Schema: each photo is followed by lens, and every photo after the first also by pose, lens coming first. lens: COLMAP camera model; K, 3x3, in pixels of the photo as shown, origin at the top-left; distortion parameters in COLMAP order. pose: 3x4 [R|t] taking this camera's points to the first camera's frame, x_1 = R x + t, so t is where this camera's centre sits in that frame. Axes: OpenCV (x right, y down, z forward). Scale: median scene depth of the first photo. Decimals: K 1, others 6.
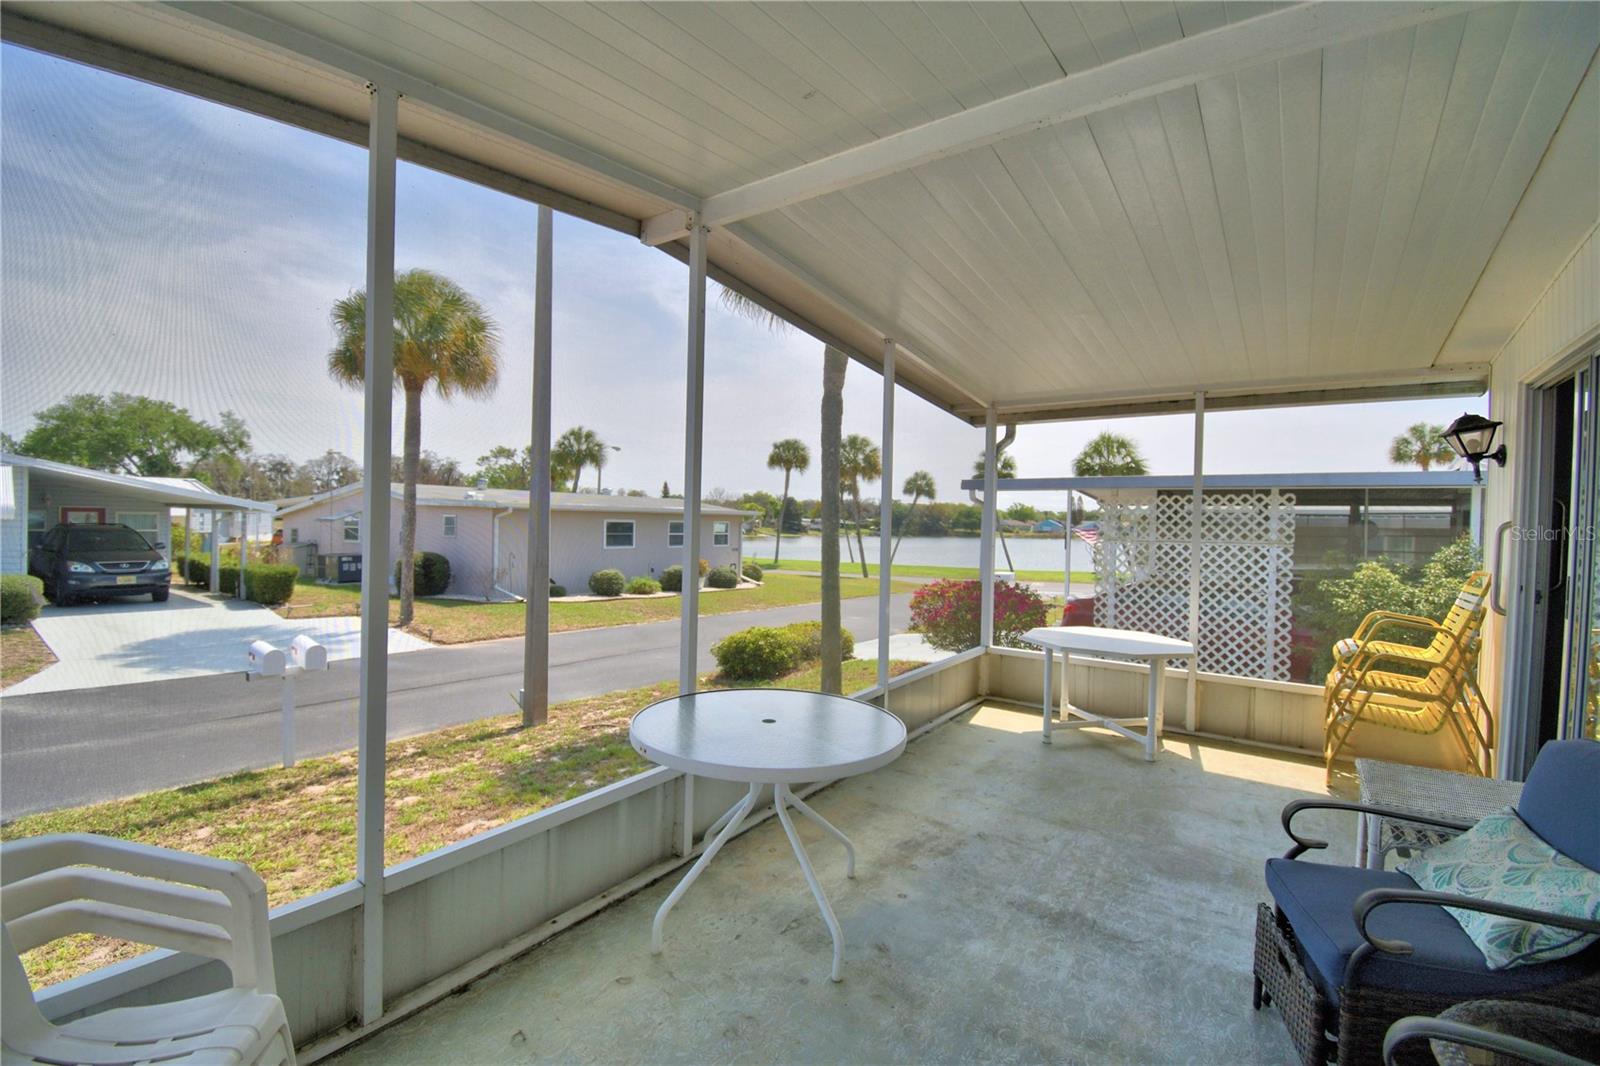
lens RADIAL K [[703.8, 0, 786.3], [0, 703.8, 526.7], [0, 0, 1]] dist [0.012298, -0.019664]
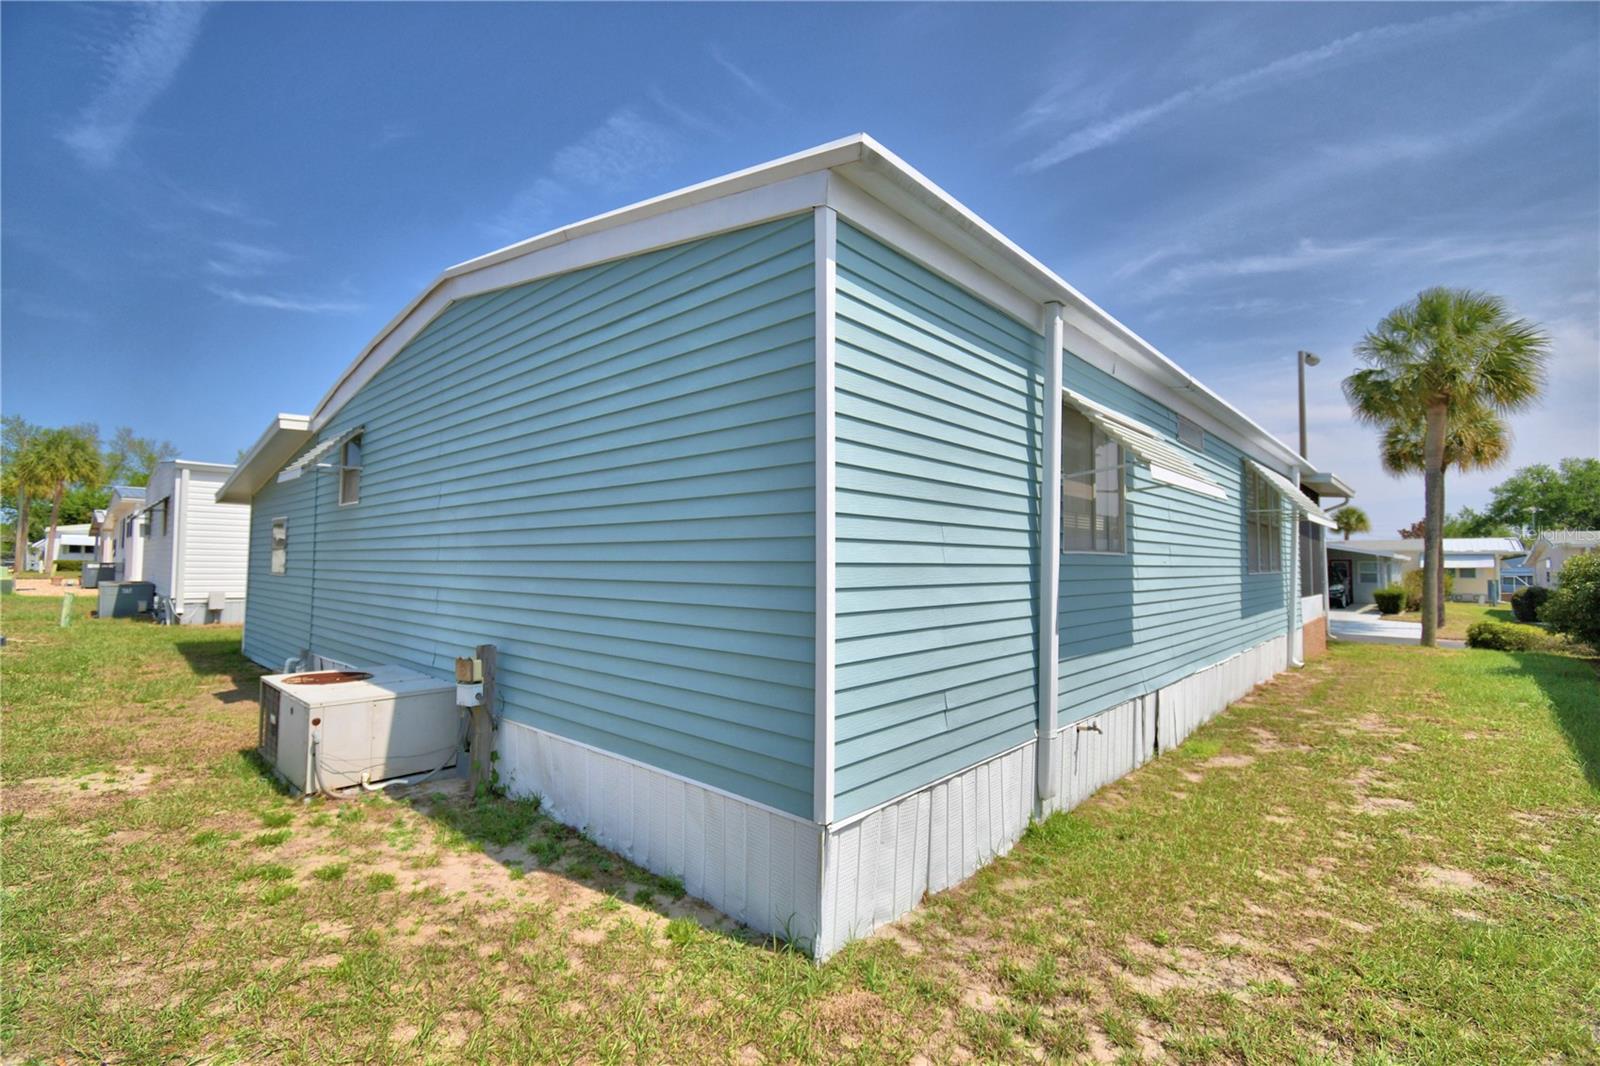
lens RADIAL K [[703.8, 0, 792.5], [0, 703.8, 528.9], [0, 0, 1]] dist [0.012298, -0.019664]
pose [[-0.128539, -0.070818, -0.989173, 1.187226], [-0.019871, 0.997431, -0.068827, 0.056312], [0.991505, 0.010809, -0.129616, -0.164694]]
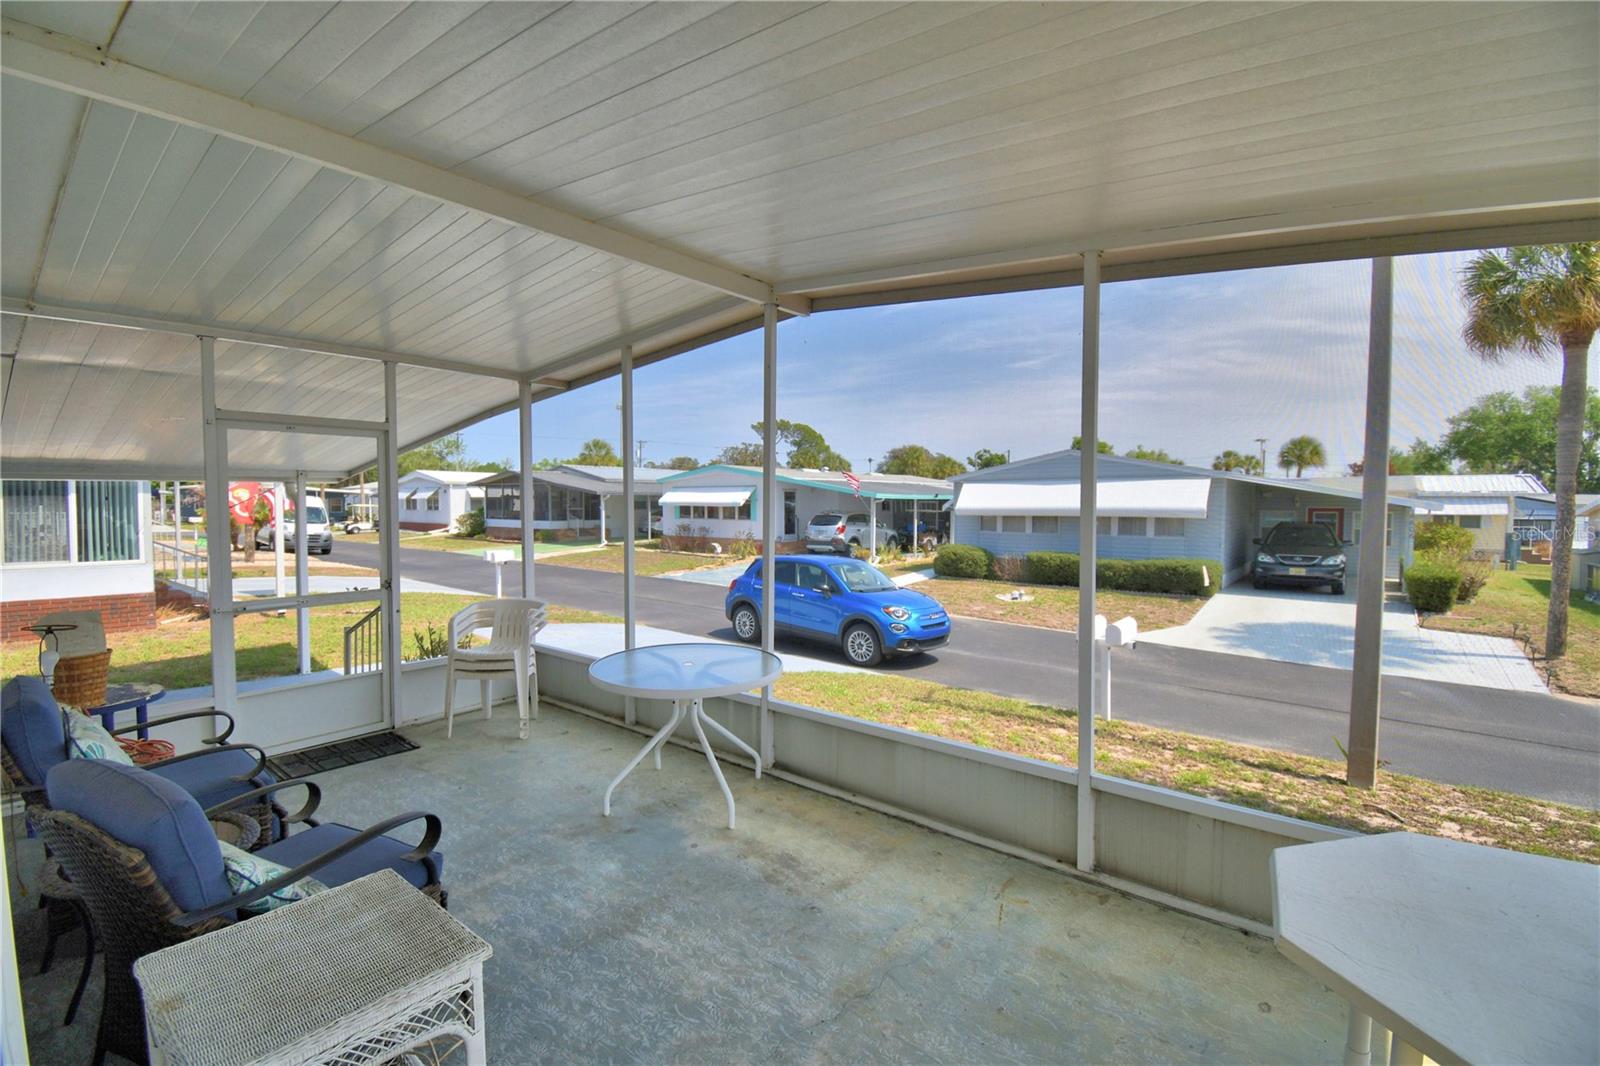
lens RADIAL K [[703.8, 0, 797.2], [0, 703.8, 533.2], [0, 0, 1]] dist [0.012298, -0.019664]
pose [[-0.052508, 0.026502, -0.998269, 0.268102], [-0.014329, 0.999525, 0.027289, -0.006812], [0.998518, 0.015737, -0.052103, 0.249213]]
